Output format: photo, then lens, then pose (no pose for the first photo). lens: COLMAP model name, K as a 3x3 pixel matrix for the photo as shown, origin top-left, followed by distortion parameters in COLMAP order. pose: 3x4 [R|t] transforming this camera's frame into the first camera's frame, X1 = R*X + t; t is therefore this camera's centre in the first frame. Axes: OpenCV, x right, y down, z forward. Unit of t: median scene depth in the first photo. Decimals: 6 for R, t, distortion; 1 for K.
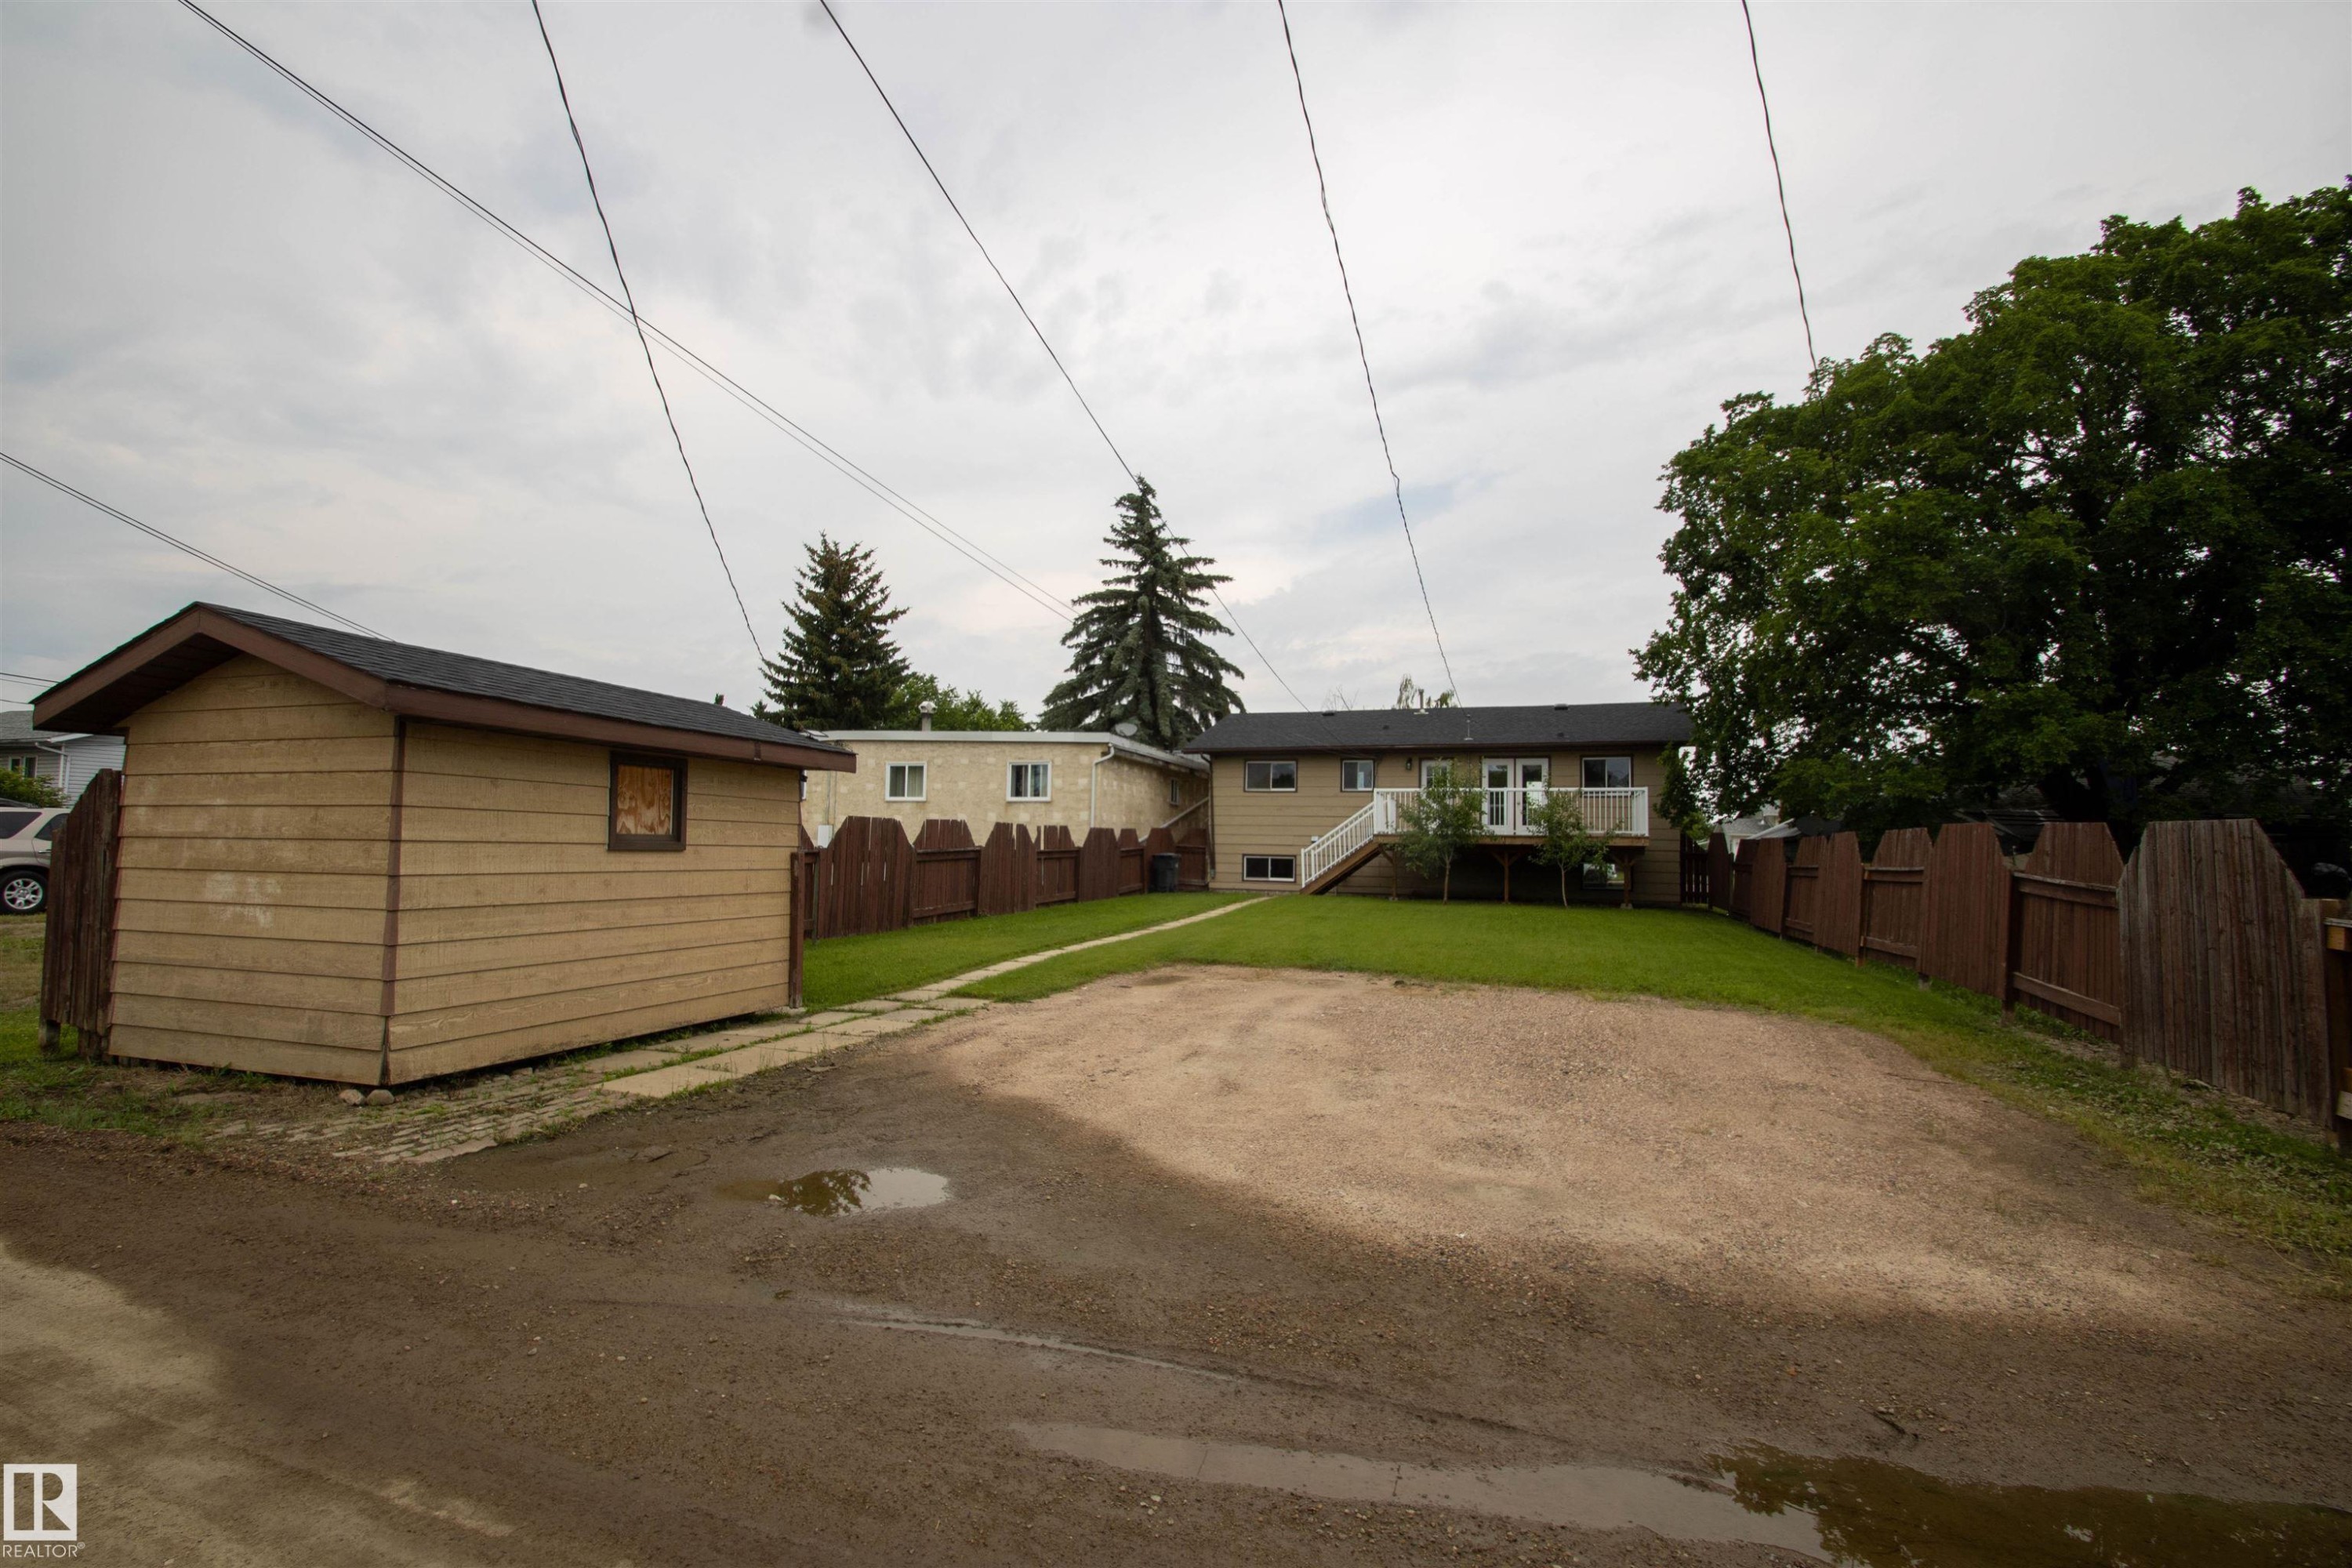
lens RADIAL K [[1089.0, 0, 1146.2], [0, 1089.0, 794.1], [0, 0, 1]] dist [0.012229, -0.015451]
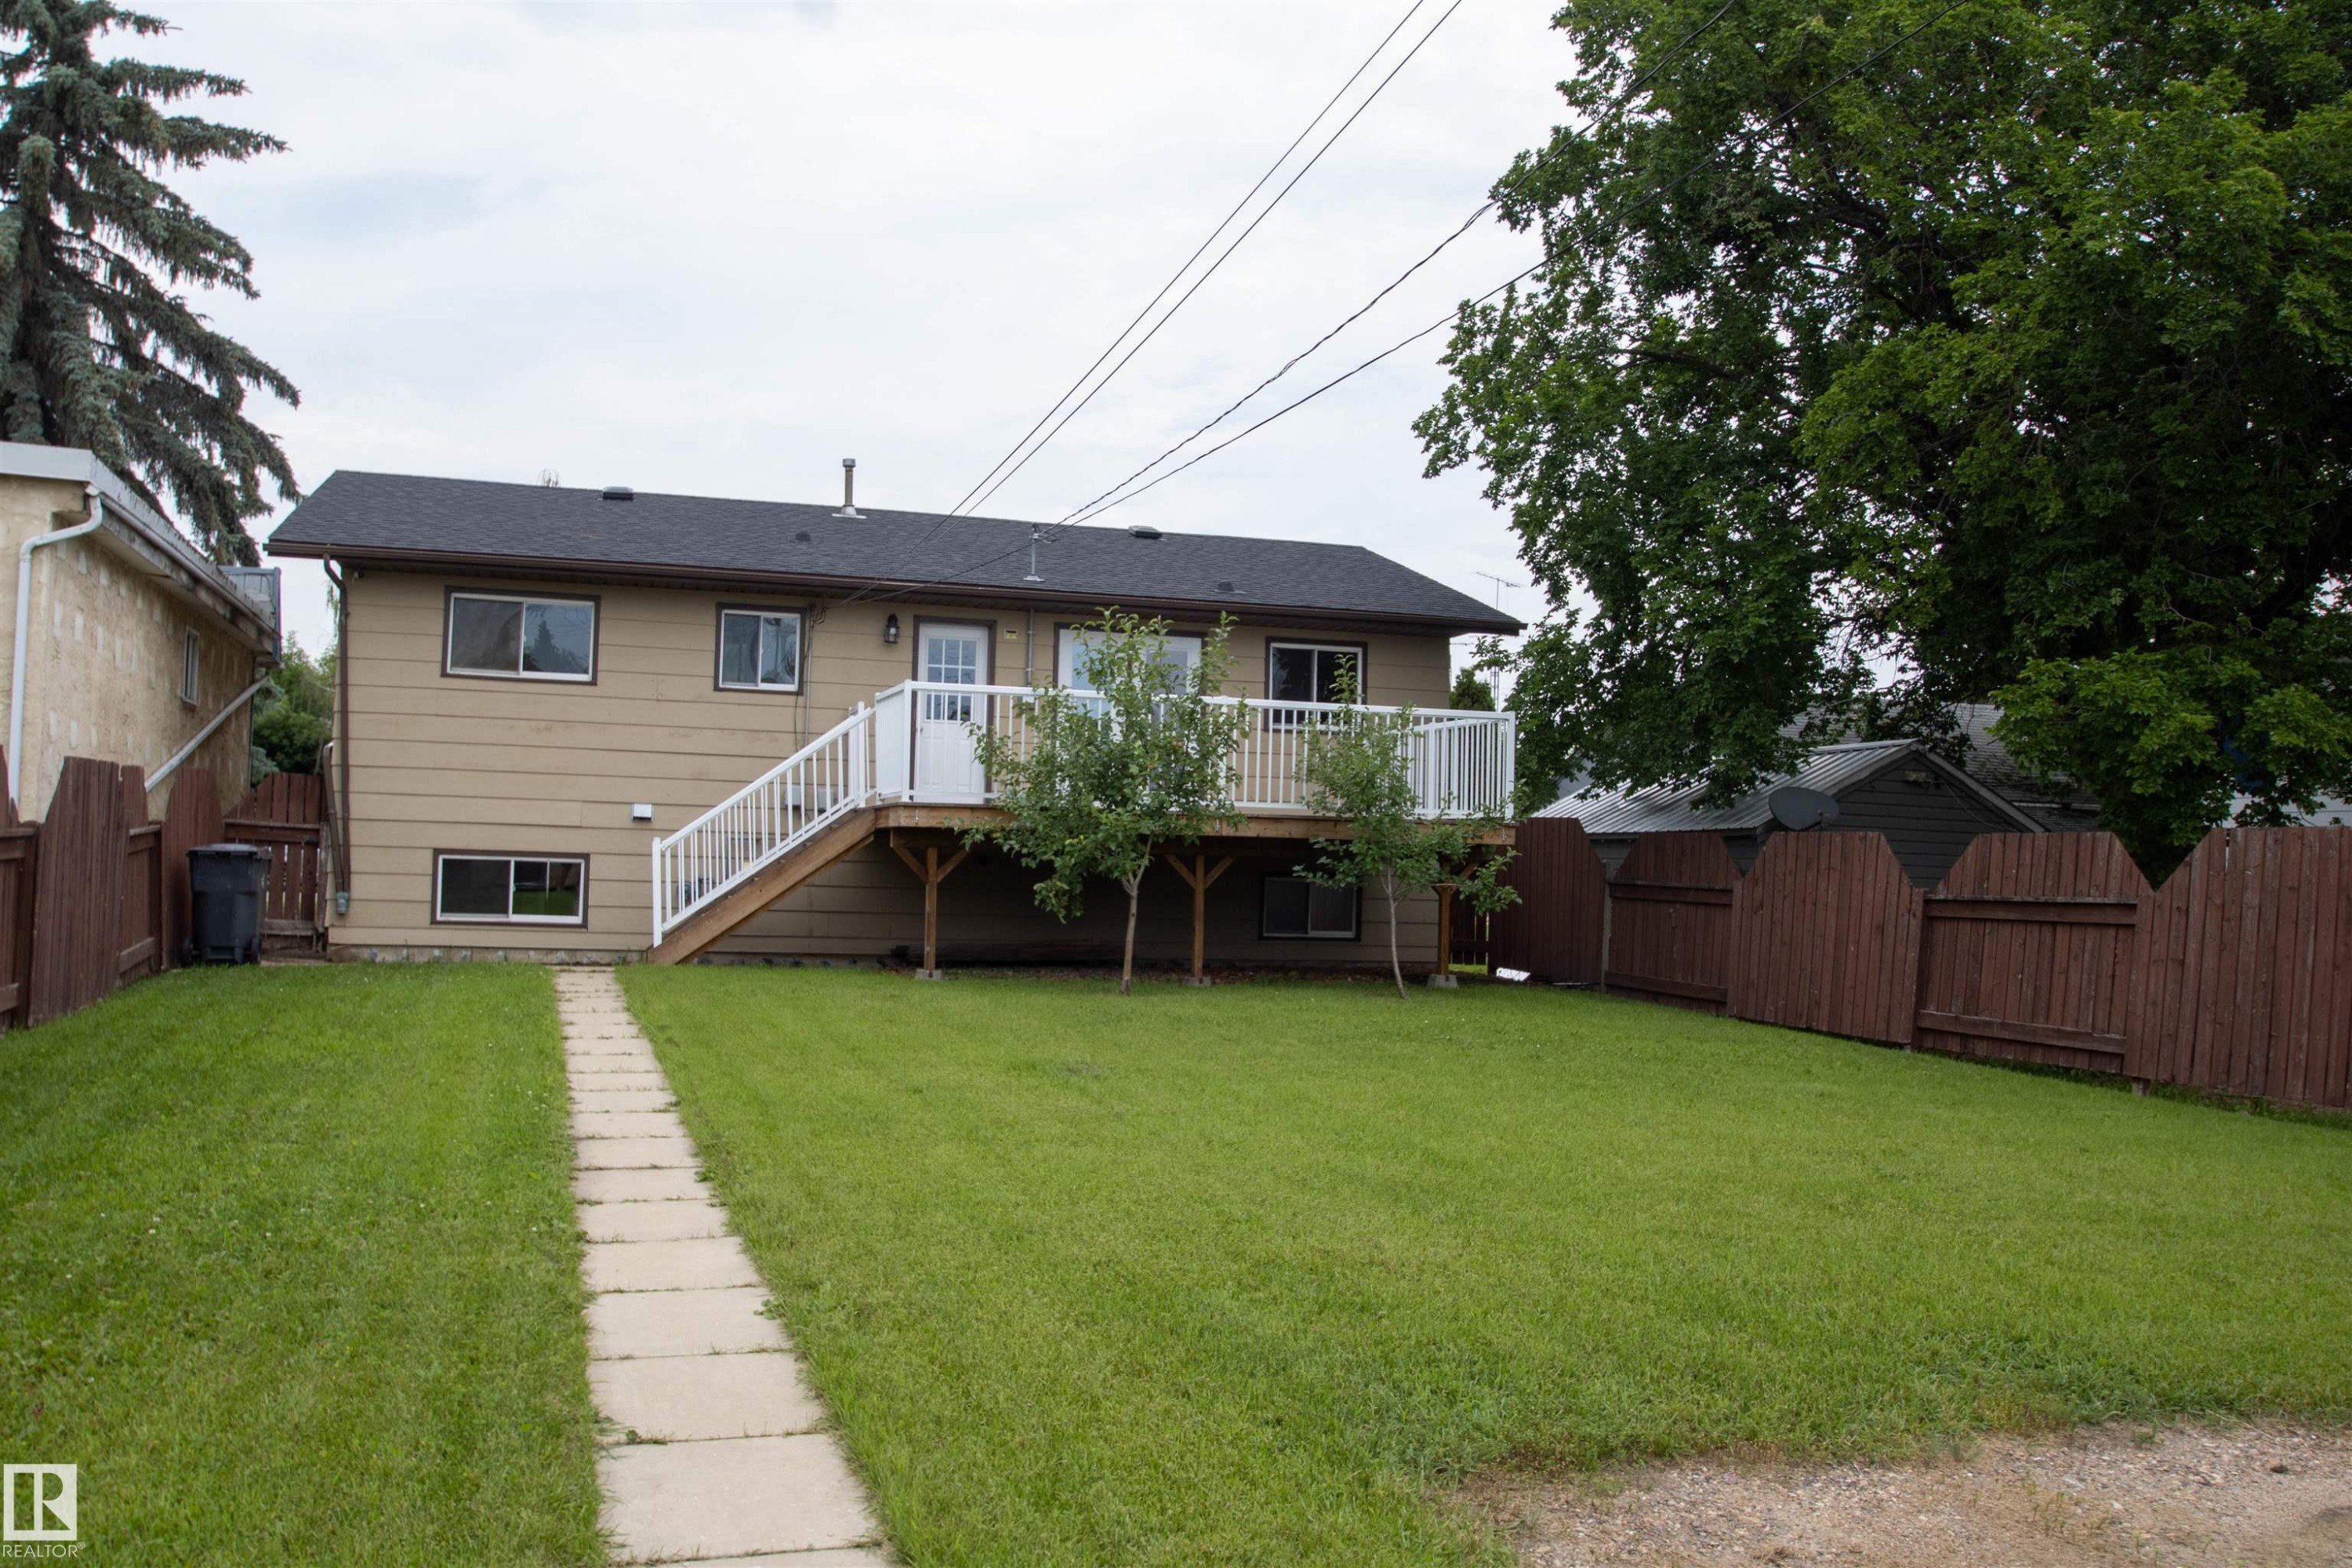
lens RADIAL K [[1951.5, 0, 1176.0], [0, 1951.5, 784.0], [0, 0, 1]] dist [-0.014448, -0.009229]
pose [[0.814196, 0.026379, 0.579991, -0.086126], [-0.042075, 0.999021, 0.013629, 0.014517], [-0.579064, -0.035500, 0.814509, 0.333890]]
